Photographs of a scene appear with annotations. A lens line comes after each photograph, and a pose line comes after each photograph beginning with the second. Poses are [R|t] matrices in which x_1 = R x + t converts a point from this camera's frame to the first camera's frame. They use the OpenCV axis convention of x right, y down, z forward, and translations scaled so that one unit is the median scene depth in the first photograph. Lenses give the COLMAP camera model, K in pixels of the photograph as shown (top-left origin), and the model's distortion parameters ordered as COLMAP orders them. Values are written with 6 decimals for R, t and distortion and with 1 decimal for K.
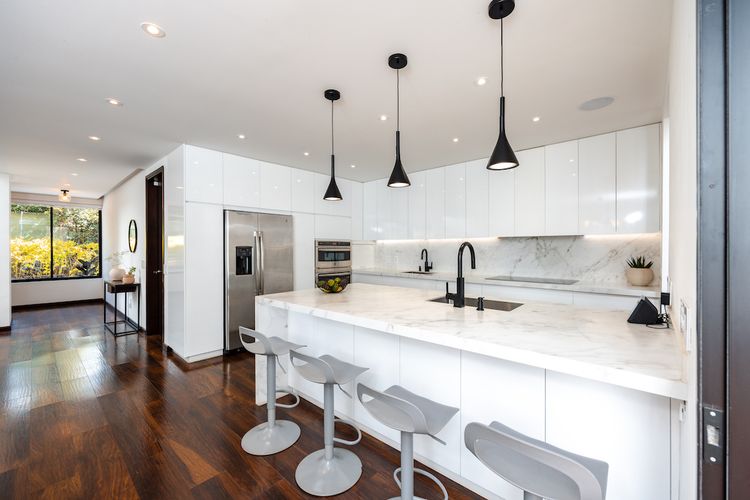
lens RADIAL K [[311.4, 0, 375.0], [0, 311.4, 250.0], [0, 0, 1]] dist [0.000177, -0.000080]
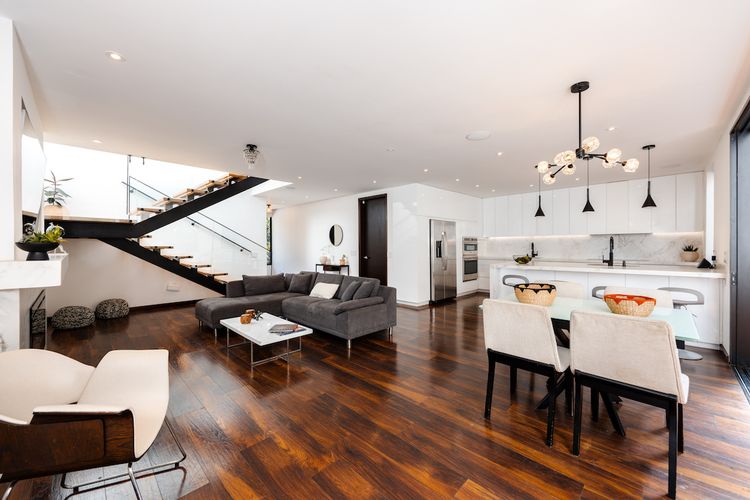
lens RADIAL K [[301.8, 0, 375.0], [0, 301.8, 250.0], [0, 0, 1]] dist [0.018168, -0.000030]
pose [[0.999271, -0.002666, -0.038081, -0.559300], [0.002923, 0.999973, 0.006692, 0.021267], [0.038062, -0.006798, 0.999252, -0.521693]]
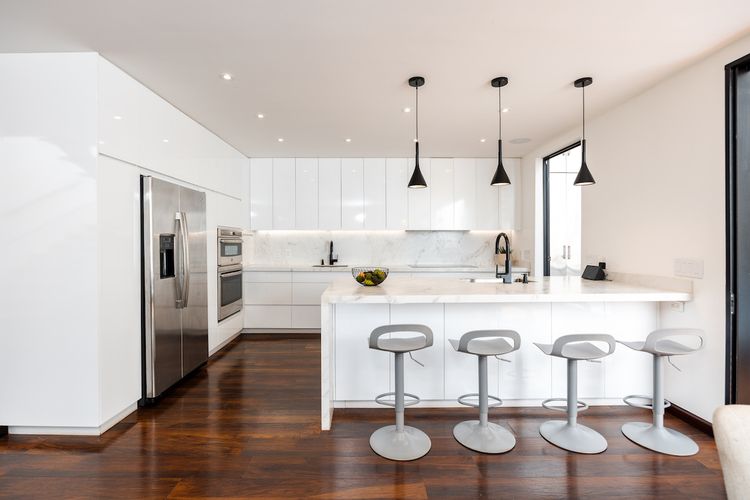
lens RADIAL K [[355.2, 0, 369.6], [0, 355.2, 246.0], [0, 0, 1]] dist [0.000302, 0.000290]
pose [[0.733729, -0.003425, 0.679433, -0.487425], [0.002653, 0.999994, 0.002176, 0.010331], [-0.679437, 0.000206, 0.733734, 0.131172]]
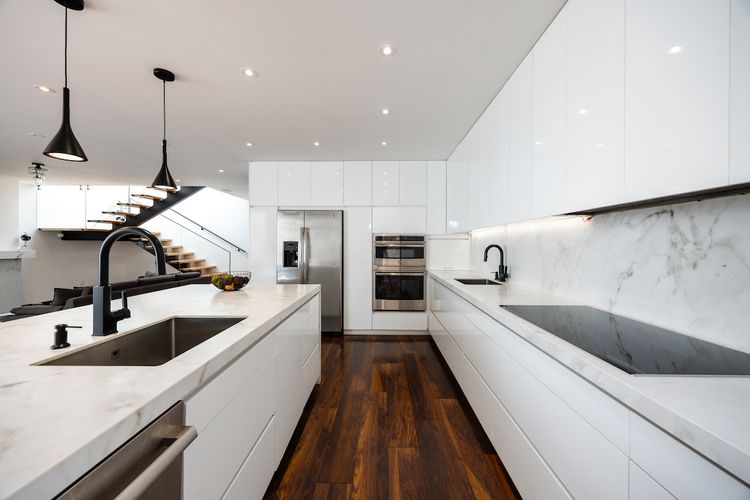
lens RADIAL K [[285.4, 0, 374.4], [0, 285.4, 242.3], [0, 0, 1]] dist [0.000906, -0.000120]
pose [[0.662004, -0.003616, -0.749492, 0.431283], [-0.010391, 0.999848, -0.014002, 0.002046], [0.749428, 0.017057, 0.661866, 0.437394]]
